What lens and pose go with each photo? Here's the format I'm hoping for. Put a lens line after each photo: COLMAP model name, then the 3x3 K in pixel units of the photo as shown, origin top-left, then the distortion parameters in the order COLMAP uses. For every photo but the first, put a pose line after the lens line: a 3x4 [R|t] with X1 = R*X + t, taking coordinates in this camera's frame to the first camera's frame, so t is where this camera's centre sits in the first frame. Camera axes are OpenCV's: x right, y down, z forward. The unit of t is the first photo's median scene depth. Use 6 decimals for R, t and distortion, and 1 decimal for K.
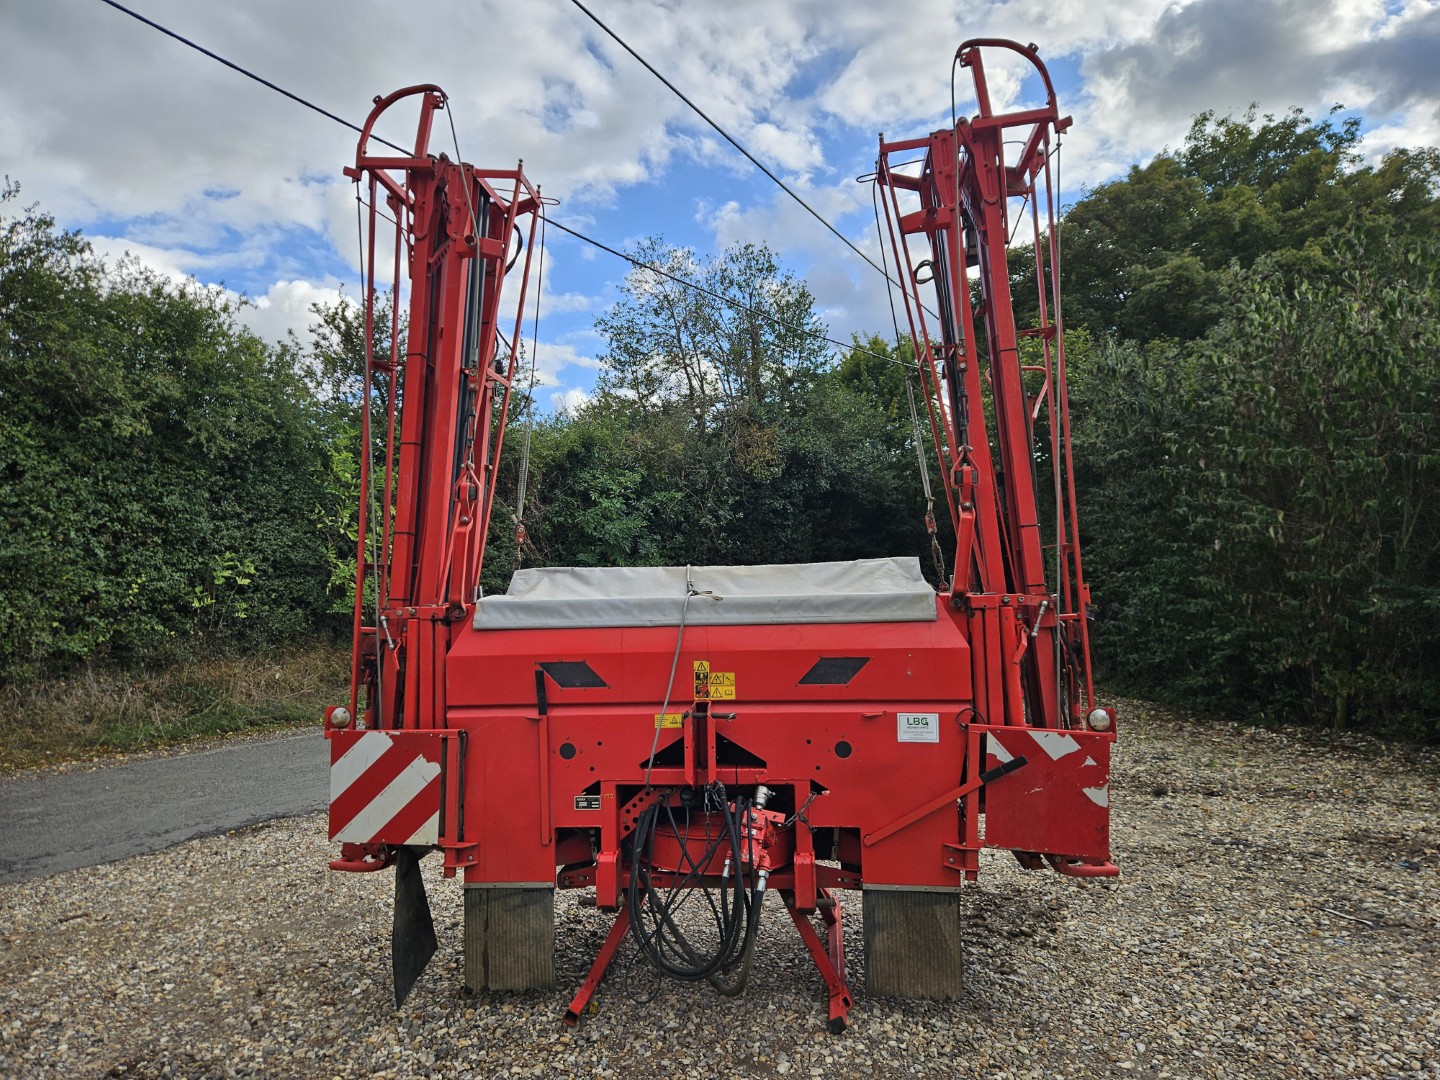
lens RADIAL K [[966.4, 0, 720.0], [0, 966.4, 540.0], [0, 0, 1]] dist [0.048340, -0.000163]
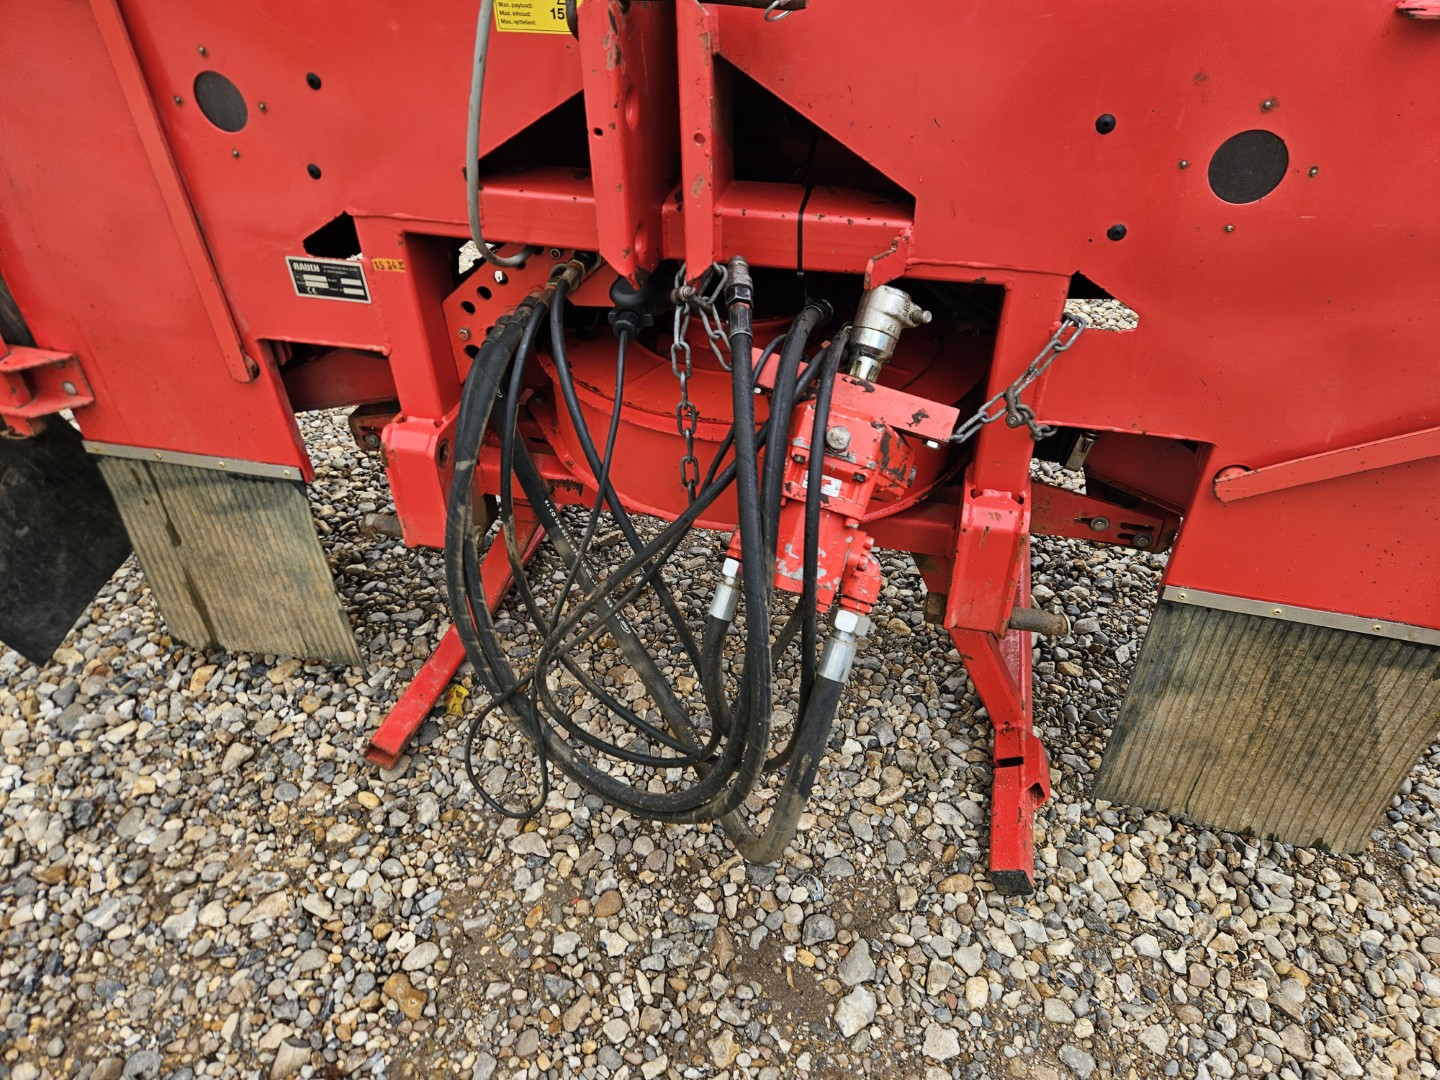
lens RADIAL K [[1001.8, 0, 720.0], [0, 1001.8, 540.0], [0, 0, 1]] dist [0.019485, 0.002121]
pose [[0.991654, 0.087059, -0.095096, 0.029983], [-0.004987, 0.762939, 0.646452, 0.125501], [0.128832, -0.640582, 0.757005, 0.730067]]
